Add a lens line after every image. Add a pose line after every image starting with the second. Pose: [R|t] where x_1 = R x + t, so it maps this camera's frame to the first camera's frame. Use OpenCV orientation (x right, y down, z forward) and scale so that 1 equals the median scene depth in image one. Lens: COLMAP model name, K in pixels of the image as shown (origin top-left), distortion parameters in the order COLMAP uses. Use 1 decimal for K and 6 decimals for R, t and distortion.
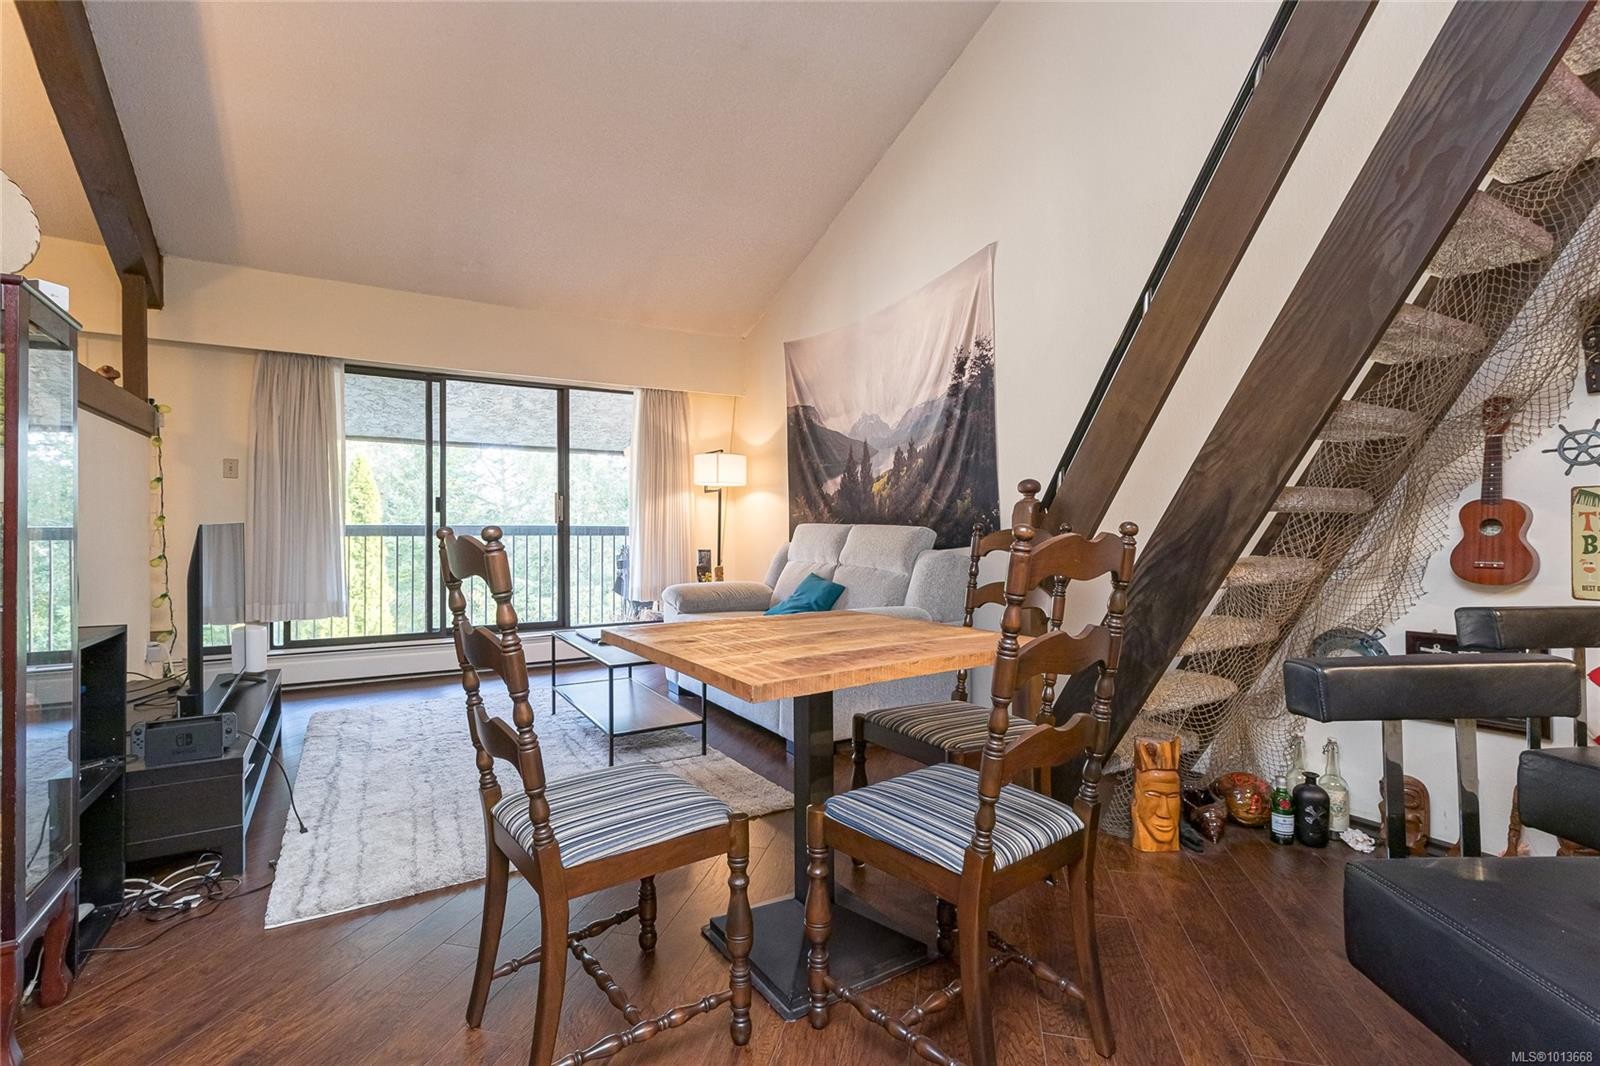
lens RADIAL K [[720.0, 0, 791.7], [0, 720.0, 516.1], [0, 0, 1]] dist [-0.001467, -0.000160]
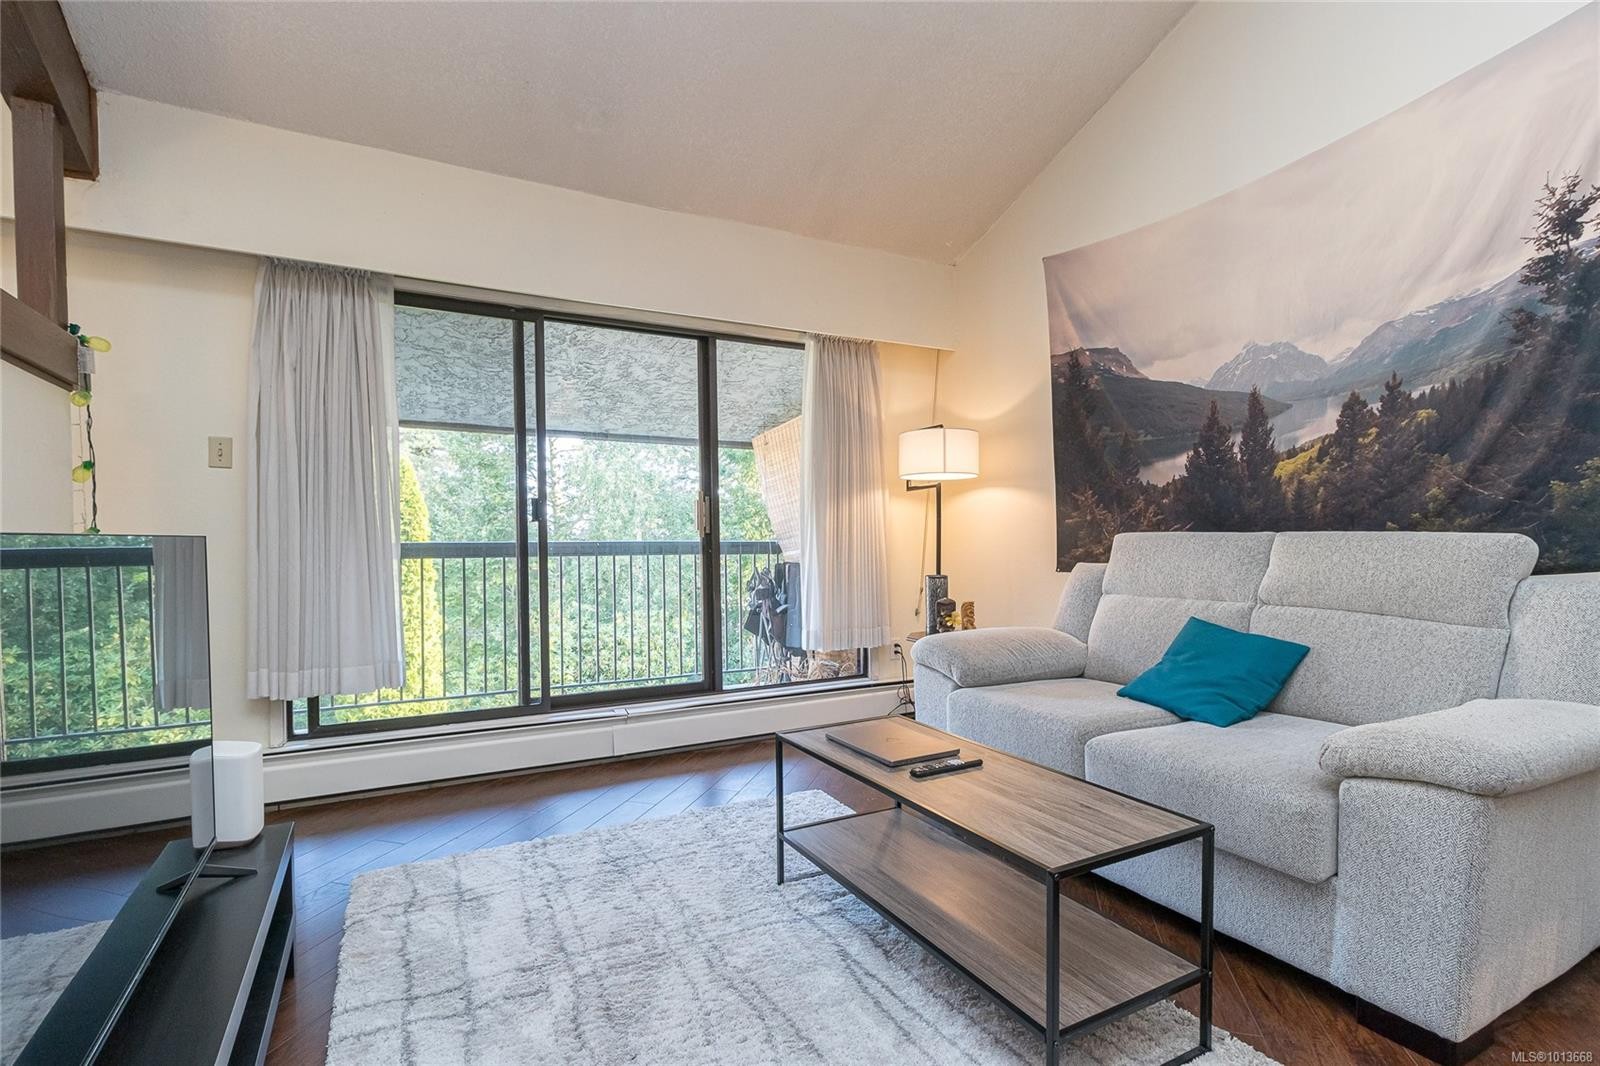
lens RADIAL K [[760.4, 0, 803.4], [0, 760.4, 543.9], [0, 0, 1]] dist [0.001451, -0.000588]
pose [[0.998530, -0.009098, -0.053429, -0.232107], [0.009975, 0.999820, 0.016169, 0.006762], [0.053272, -0.016678, 0.998441, 0.353335]]
